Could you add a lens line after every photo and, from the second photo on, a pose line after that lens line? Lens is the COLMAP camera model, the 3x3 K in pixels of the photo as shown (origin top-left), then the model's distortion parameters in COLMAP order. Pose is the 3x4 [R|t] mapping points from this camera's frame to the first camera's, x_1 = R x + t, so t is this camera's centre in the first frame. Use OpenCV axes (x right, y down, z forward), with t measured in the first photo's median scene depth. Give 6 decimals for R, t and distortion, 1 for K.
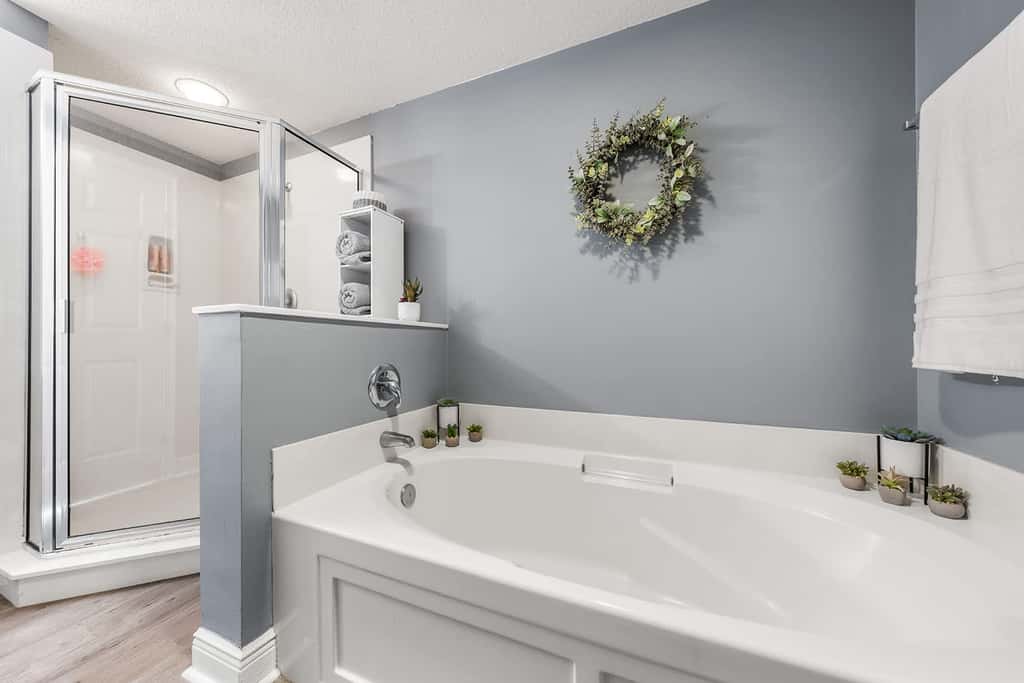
lens RADIAL K [[347.8, 0, 519.1], [0, 347.8, 341.8], [0, 0, 1]] dist [-0.001718, 0.000511]
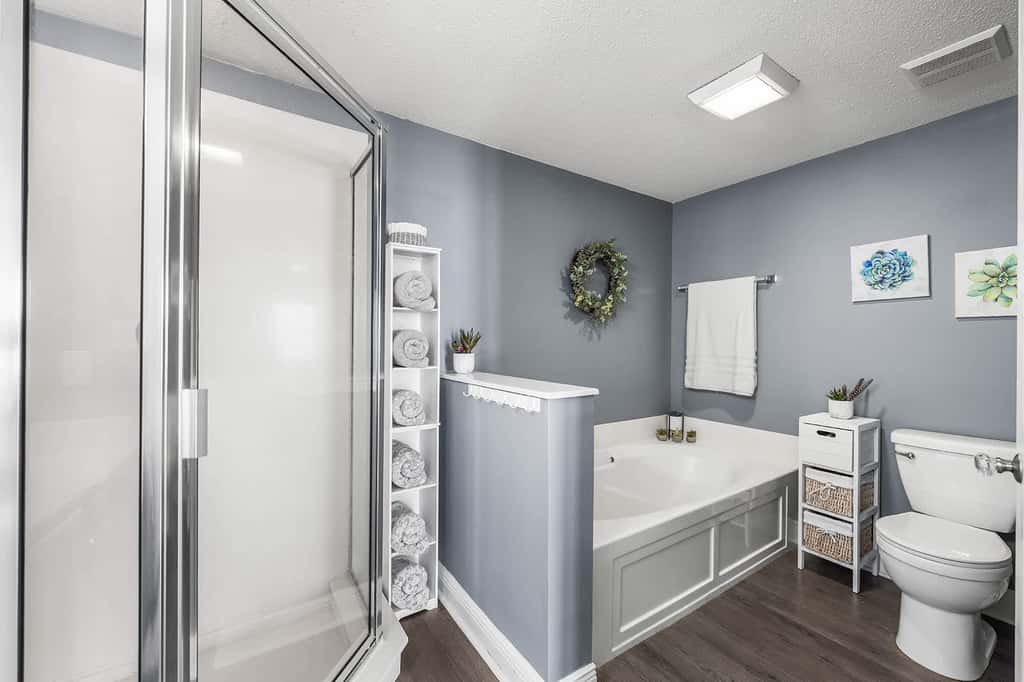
lens RADIAL K [[396.1, 0, 508.3], [0, 396.1, 341.4], [0, 0, 1]] dist [-0.003180, -0.000369]
pose [[0.566748, 0.003234, 0.823885, -1.395526], [-0.014751, 0.999872, 0.006223, -0.181906], [-0.823759, -0.015680, 0.566724, 0.295493]]
